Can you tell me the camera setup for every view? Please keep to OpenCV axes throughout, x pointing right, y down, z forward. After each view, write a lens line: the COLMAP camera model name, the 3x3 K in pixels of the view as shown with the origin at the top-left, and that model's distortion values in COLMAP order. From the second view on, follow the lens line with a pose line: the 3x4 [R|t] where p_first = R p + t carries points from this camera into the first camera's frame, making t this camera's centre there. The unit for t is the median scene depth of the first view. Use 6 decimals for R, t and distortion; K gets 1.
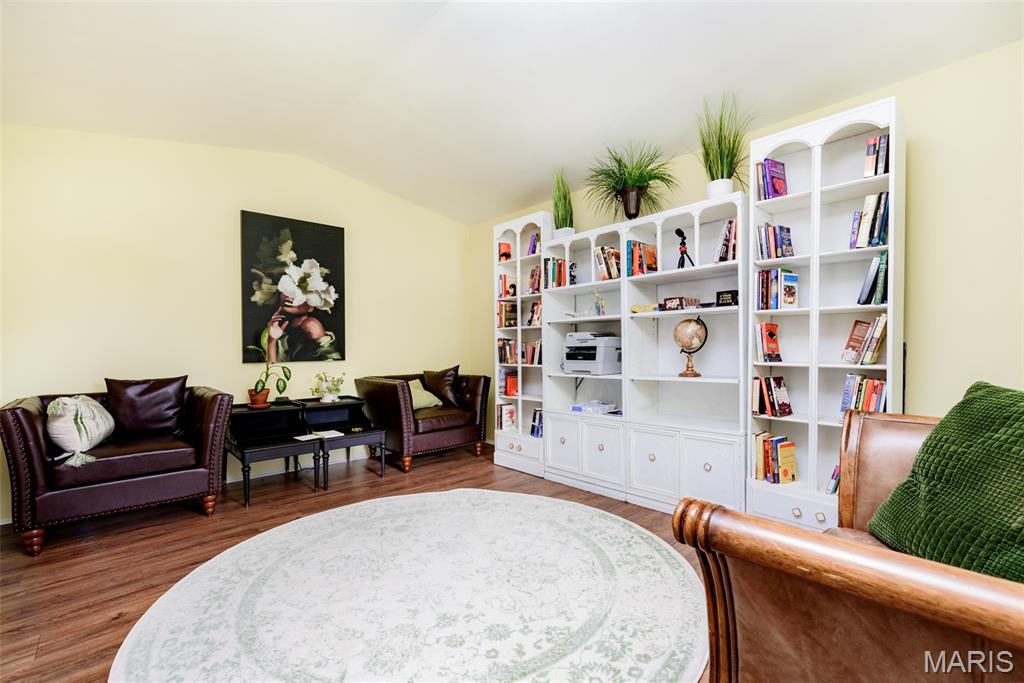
lens RADIAL K [[452.1, 0, 514.4], [0, 452.1, 346.1], [0, 0, 1]] dist [-0.000027, -0.000707]
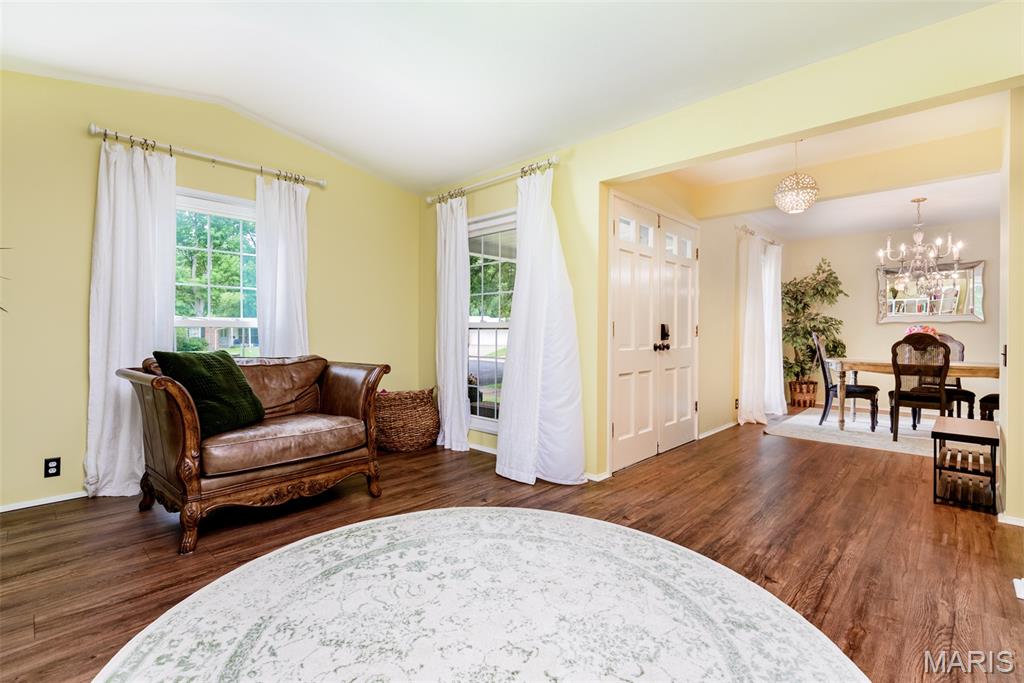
lens RADIAL K [[452.1, 0, 510.1], [0, 452.1, 335.7], [0, 0, 1]] dist [-0.000027, -0.000707]
pose [[-0.996457, 0.006650, -0.083837, -0.184217], [0.005199, 0.999833, 0.017520, -0.006043], [0.083939, 0.017022, -0.996325, 2.159207]]
